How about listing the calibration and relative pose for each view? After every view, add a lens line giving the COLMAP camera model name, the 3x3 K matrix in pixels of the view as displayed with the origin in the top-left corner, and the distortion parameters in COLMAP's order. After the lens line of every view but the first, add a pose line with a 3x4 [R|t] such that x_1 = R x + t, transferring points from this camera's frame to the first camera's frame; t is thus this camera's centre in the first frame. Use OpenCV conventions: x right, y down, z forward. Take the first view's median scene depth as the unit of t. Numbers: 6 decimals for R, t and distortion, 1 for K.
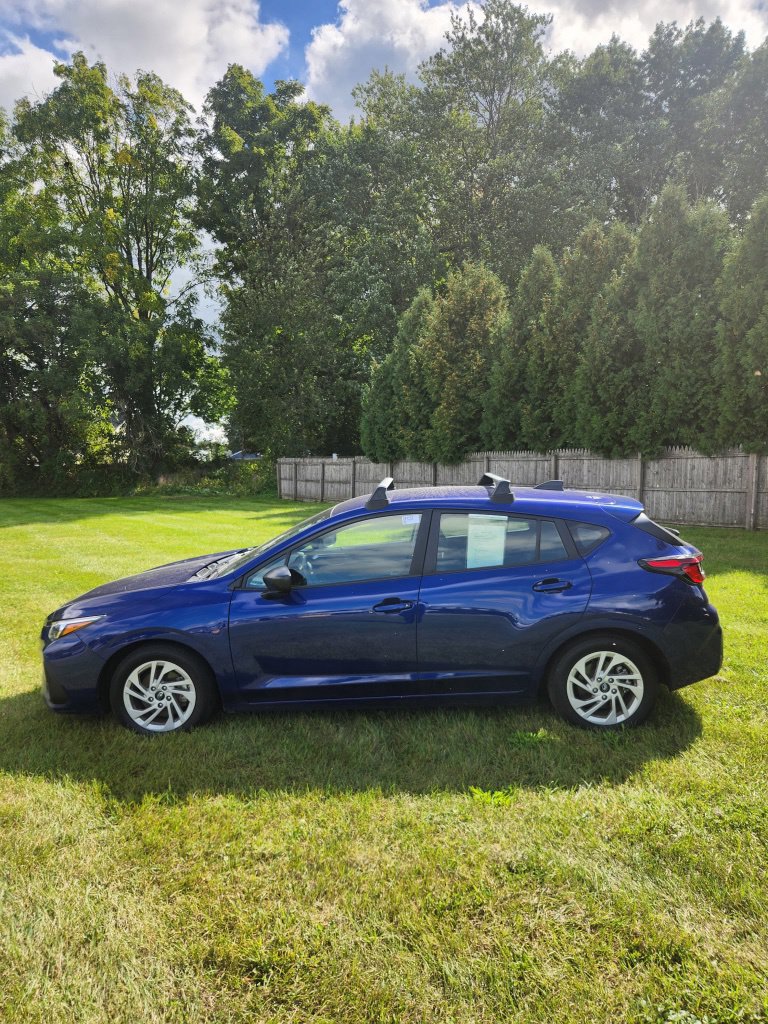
lens RADIAL K [[695.5, 0, 388.0], [0, 695.5, 517.0], [0, 0, 1]] dist [0.058951, -0.048770]
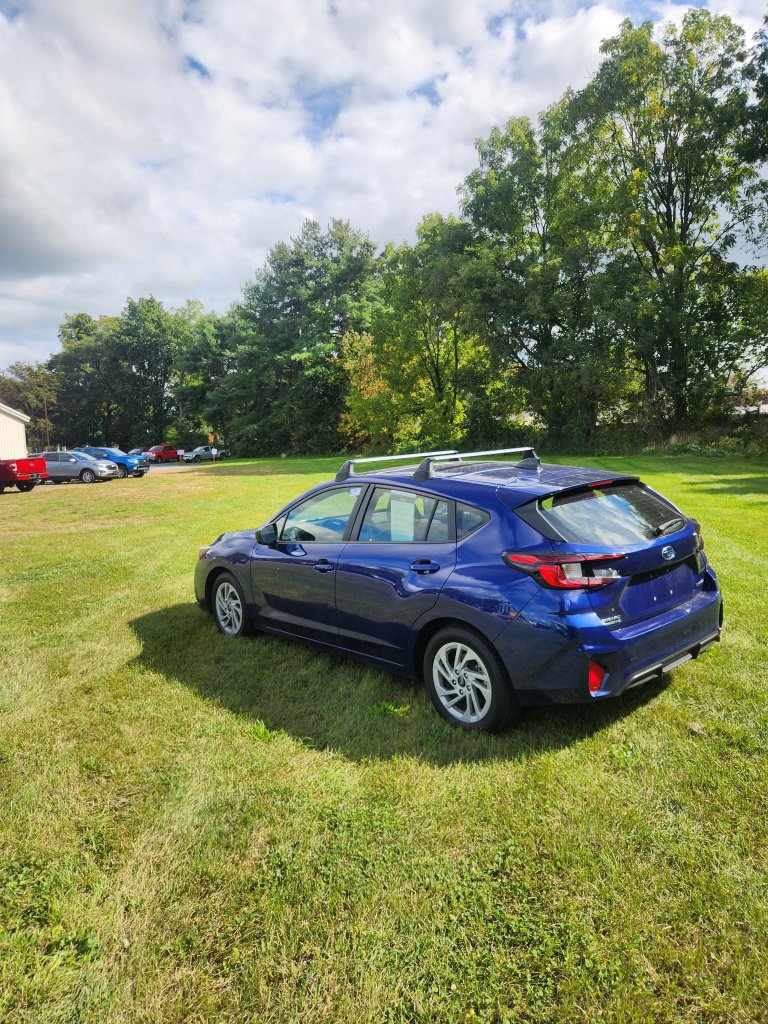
lens RADIAL K [[695.5, 0, 403.9], [0, 695.5, 510.3], [0, 0, 1]] dist [0.058951, -0.048770]
pose [[0.693936, 0.074416, -0.716180, 0.218783], [-0.035963, 0.996986, 0.068747, -0.011540], [0.719138, -0.021950, 0.694521, 0.071721]]
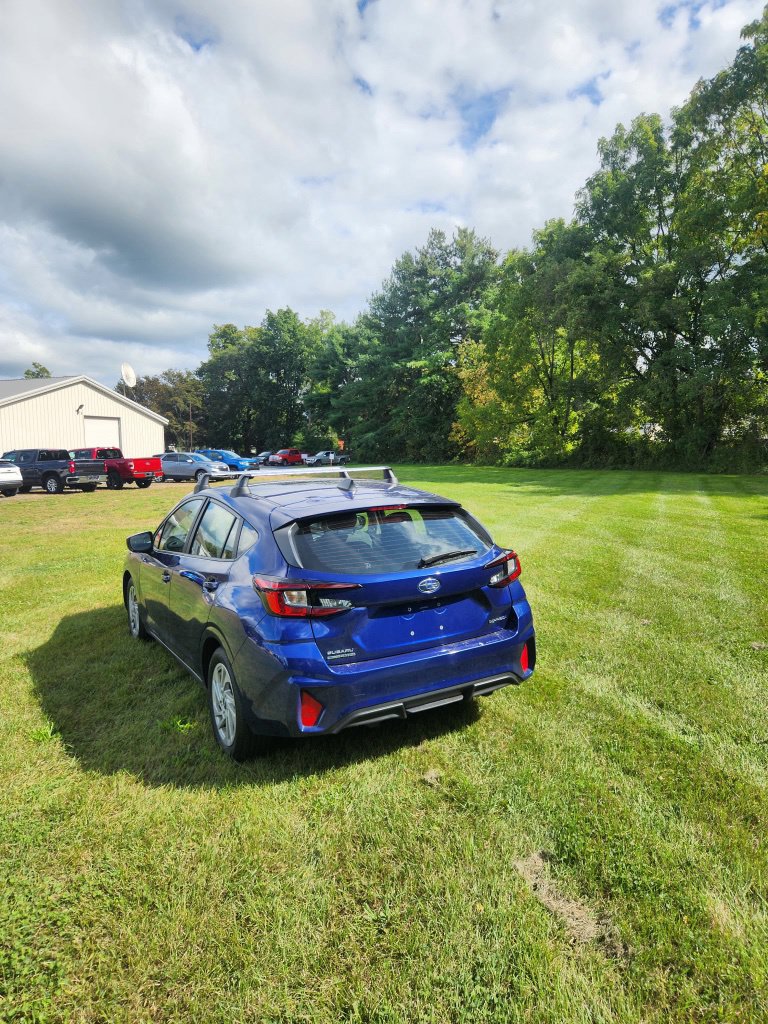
lens RADIAL K [[695.5, 0, 404.4], [0, 695.5, 518.9], [0, 0, 1]] dist [0.058951, -0.048770]
pose [[0.533669, 0.105776, -0.839053, 0.286008], [-0.069848, 0.994270, 0.080918, -0.022726], [0.842804, 0.015423, 0.537999, 0.163165]]
